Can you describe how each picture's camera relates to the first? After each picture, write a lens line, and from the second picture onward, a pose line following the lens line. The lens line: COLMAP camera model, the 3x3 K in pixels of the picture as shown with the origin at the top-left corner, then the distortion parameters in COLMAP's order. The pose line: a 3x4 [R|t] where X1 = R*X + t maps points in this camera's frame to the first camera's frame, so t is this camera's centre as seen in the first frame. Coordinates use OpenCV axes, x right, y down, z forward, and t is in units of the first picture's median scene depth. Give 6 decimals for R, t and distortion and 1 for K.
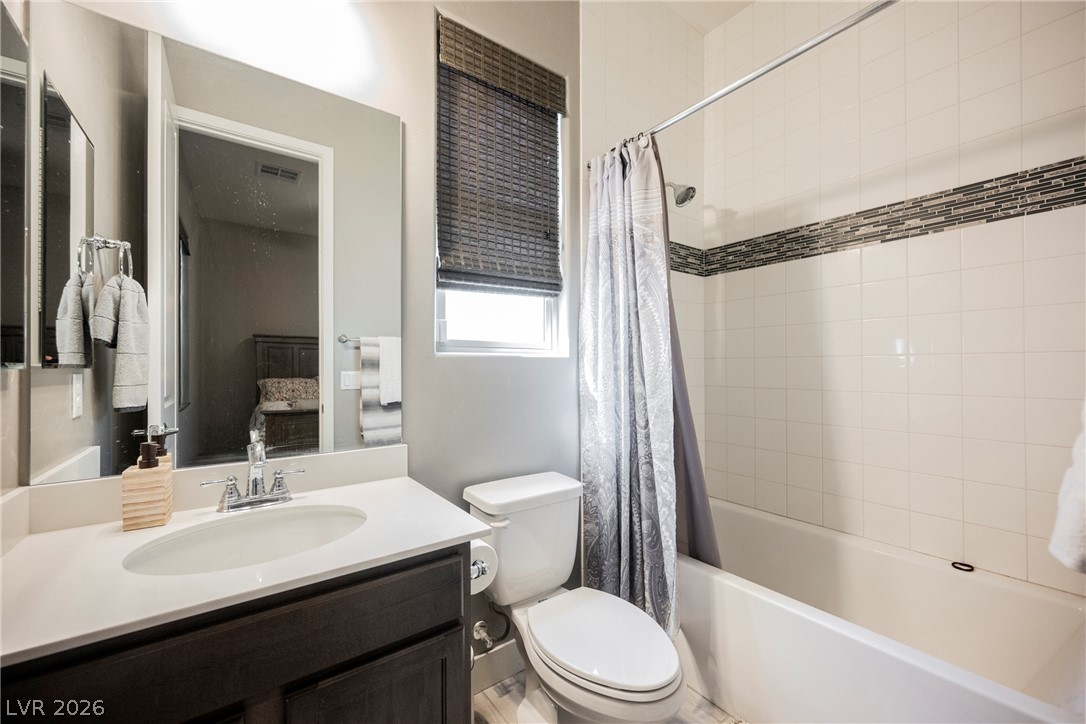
lens RADIAL K [[425.0, 0, 544.1], [0, 425.0, 363.2], [0, 0, 1]] dist [-0.000998, -0.001164]
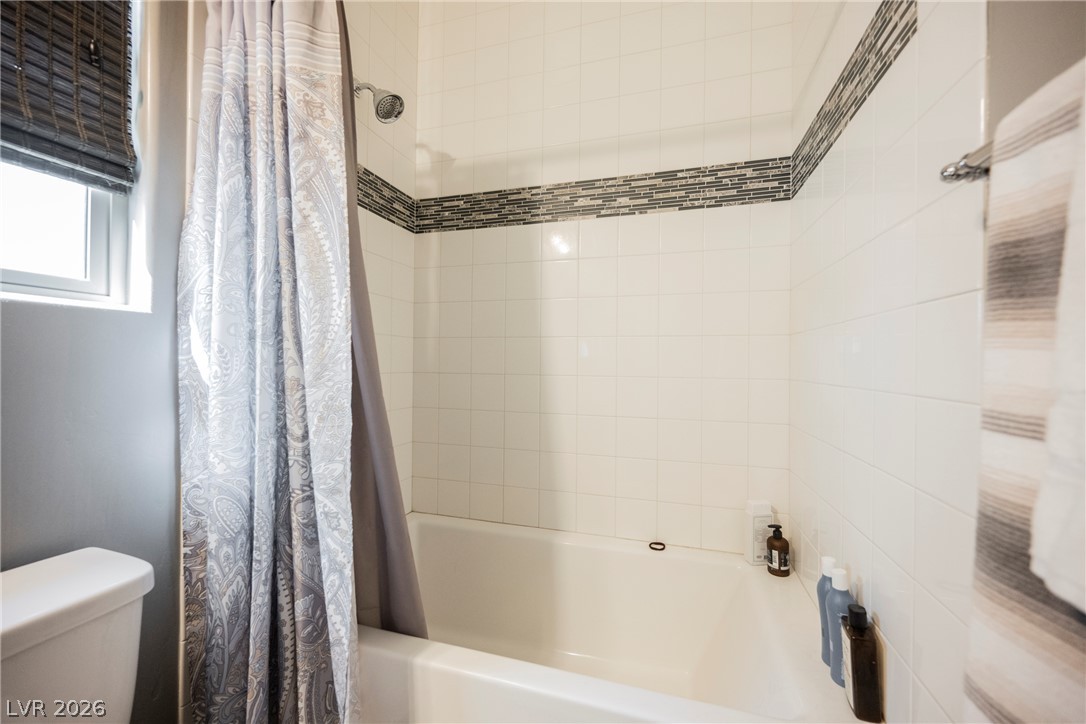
lens RADIAL K [[425.0, 0, 542.4], [0, 425.0, 361.7], [0, 0, 1]] dist [-0.000998, -0.001164]
pose [[0.802255, 0.011899, 0.596863, 0.148495], [-0.018029, 0.999828, 0.004300, 0.038282], [-0.596709, -0.014211, 0.802332, 0.335530]]
